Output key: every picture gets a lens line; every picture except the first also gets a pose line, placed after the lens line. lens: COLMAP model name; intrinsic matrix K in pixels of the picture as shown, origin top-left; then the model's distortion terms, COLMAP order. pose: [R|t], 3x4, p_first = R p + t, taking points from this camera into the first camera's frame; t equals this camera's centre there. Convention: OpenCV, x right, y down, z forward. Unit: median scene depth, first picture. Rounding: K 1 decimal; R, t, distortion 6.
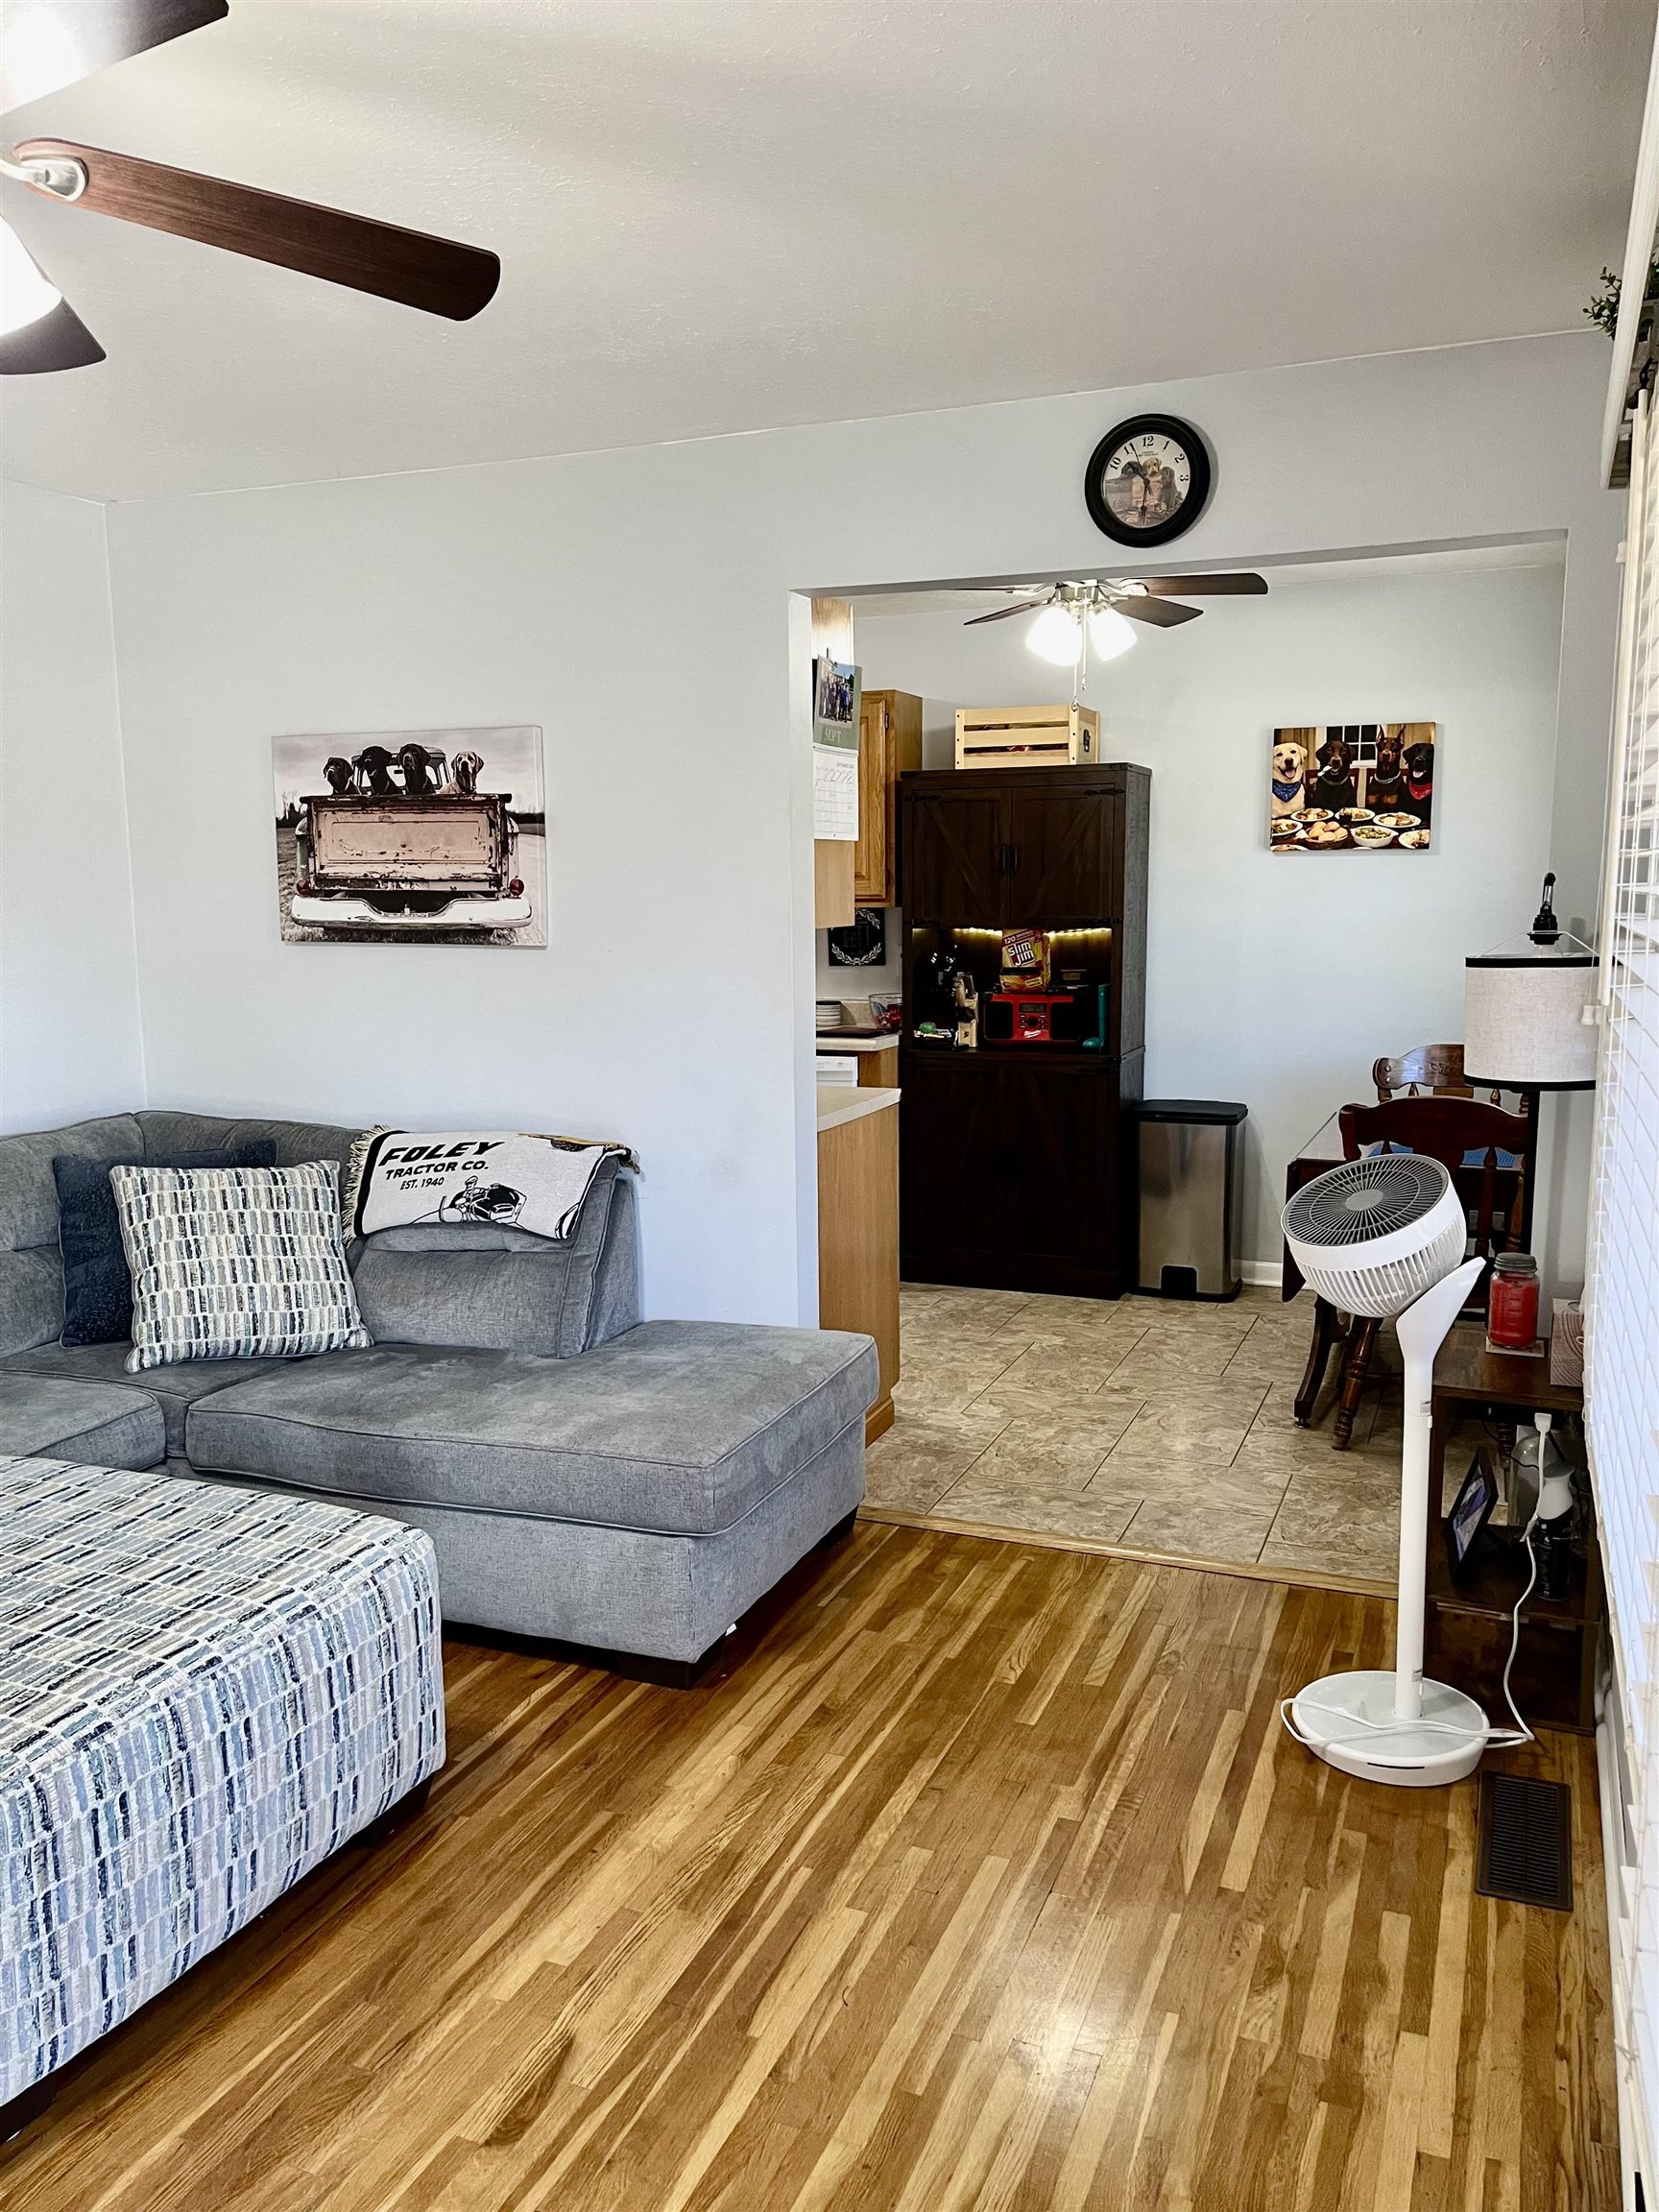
lens RADIAL K [[1669.0, 0, 816.9], [0, 1669.0, 1119.9], [0, 0, 1]] dist [0.070803, -0.099808]
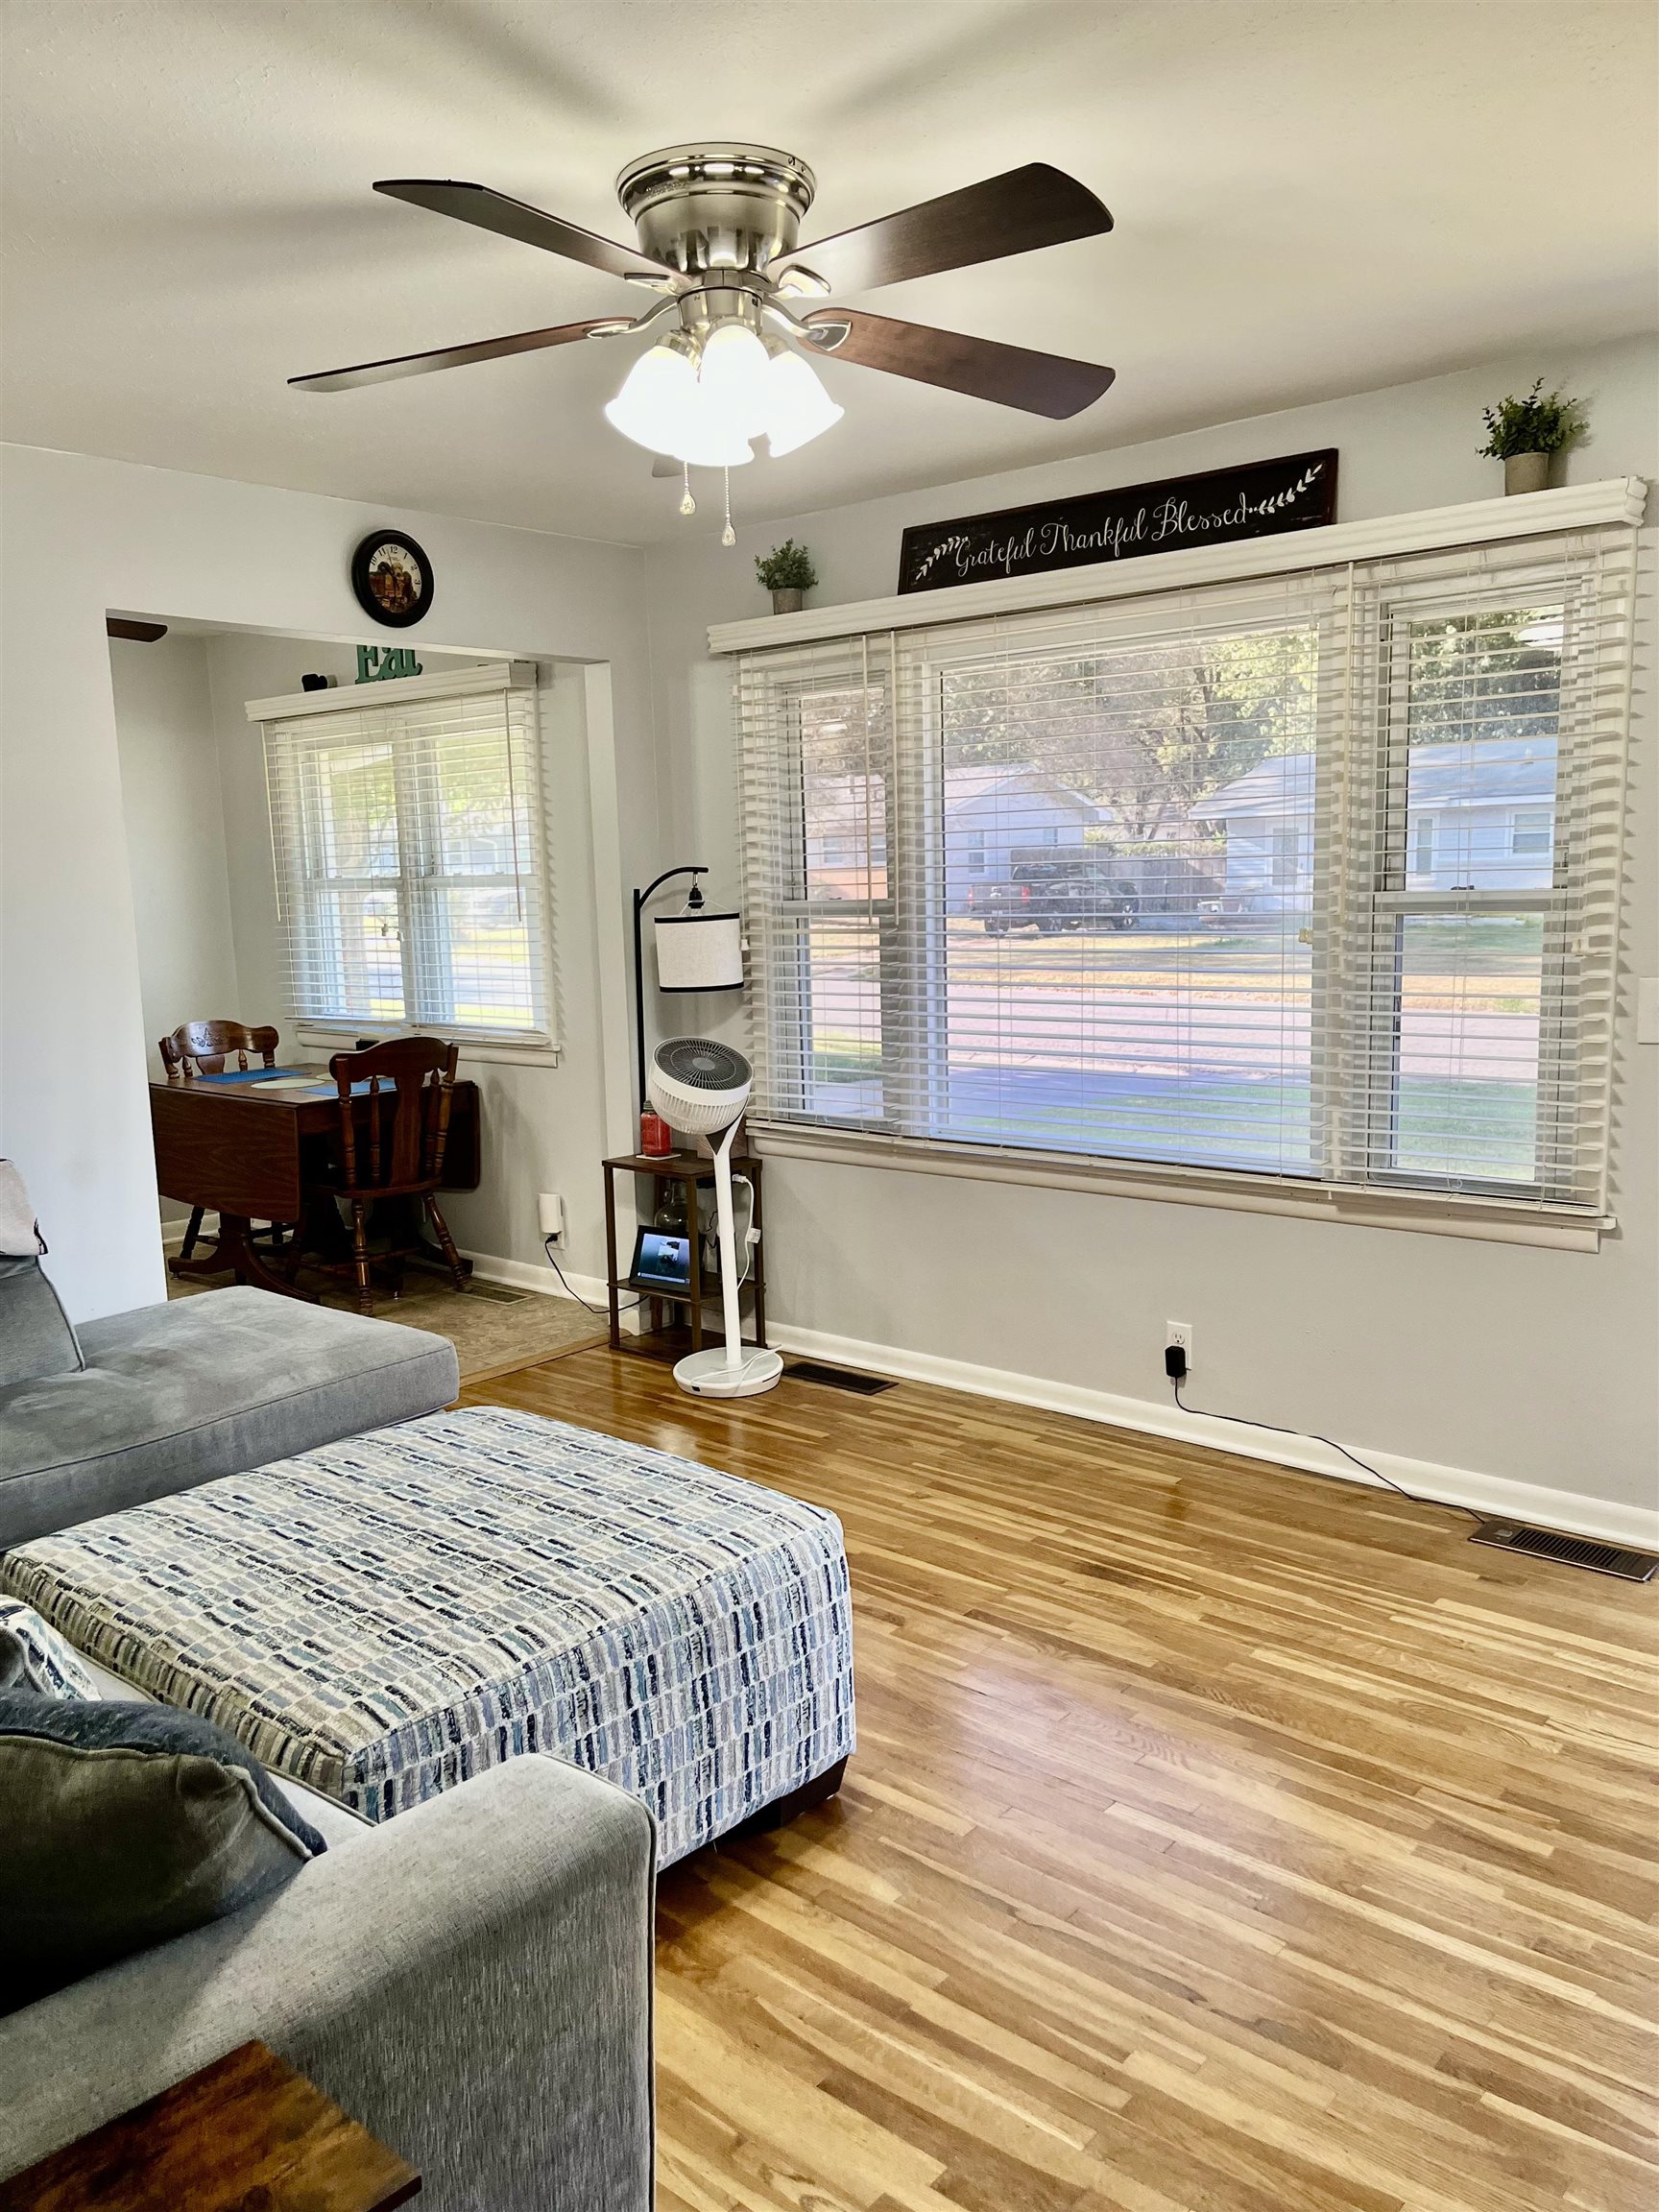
lens RADIAL K [[1669.0, 0, 821.2], [0, 1669.0, 1126.5], [0, 0, 1]] dist [0.070803, -0.099808]
pose [[0.321280, -0.143067, 0.936115, -1.307978], [0.159374, 0.982591, 0.095471, -0.030759], [-0.933477, 0.118519, 0.338488, 0.360518]]
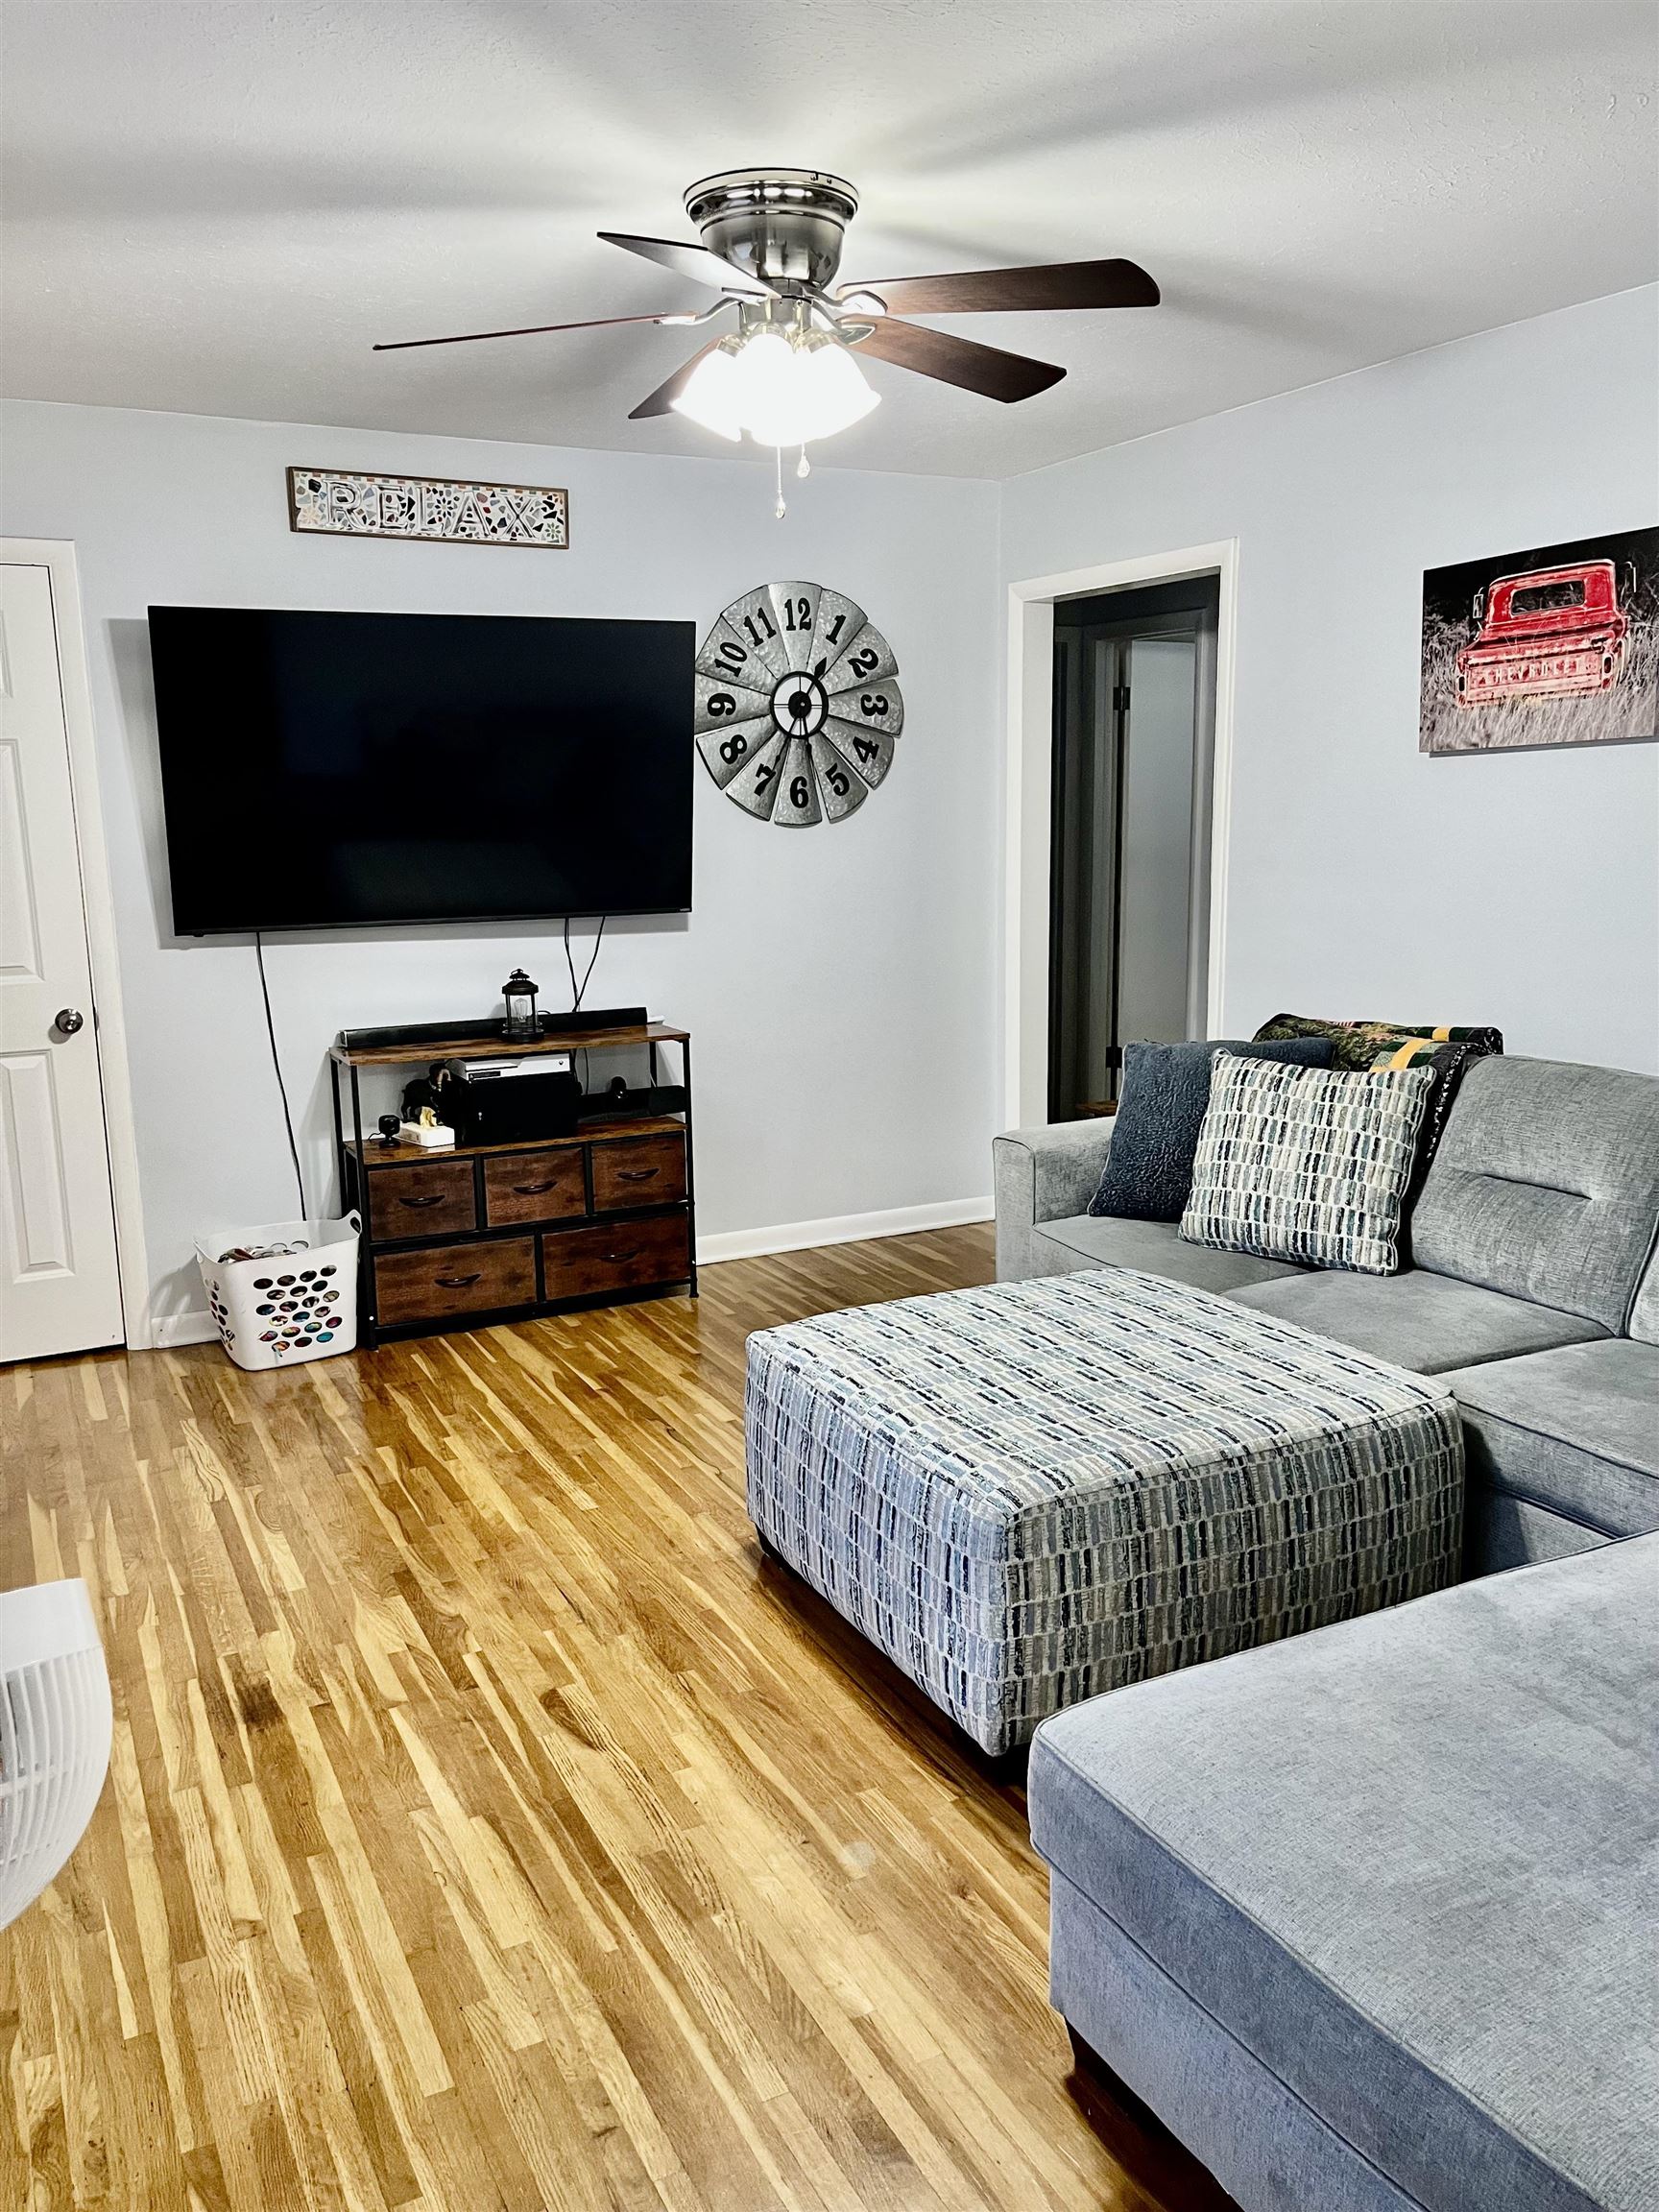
lens RADIAL K [[1669.0, 0, 822.2], [0, 1669.0, 1115.0], [0, 0, 1]] dist [0.070803, -0.099808]
pose [[-0.645380, 0.166098, -0.745584, 0.493374], [-0.089164, 0.953019, 0.289490, -0.221479], [0.758640, 0.253310, -0.600250, 1.478289]]
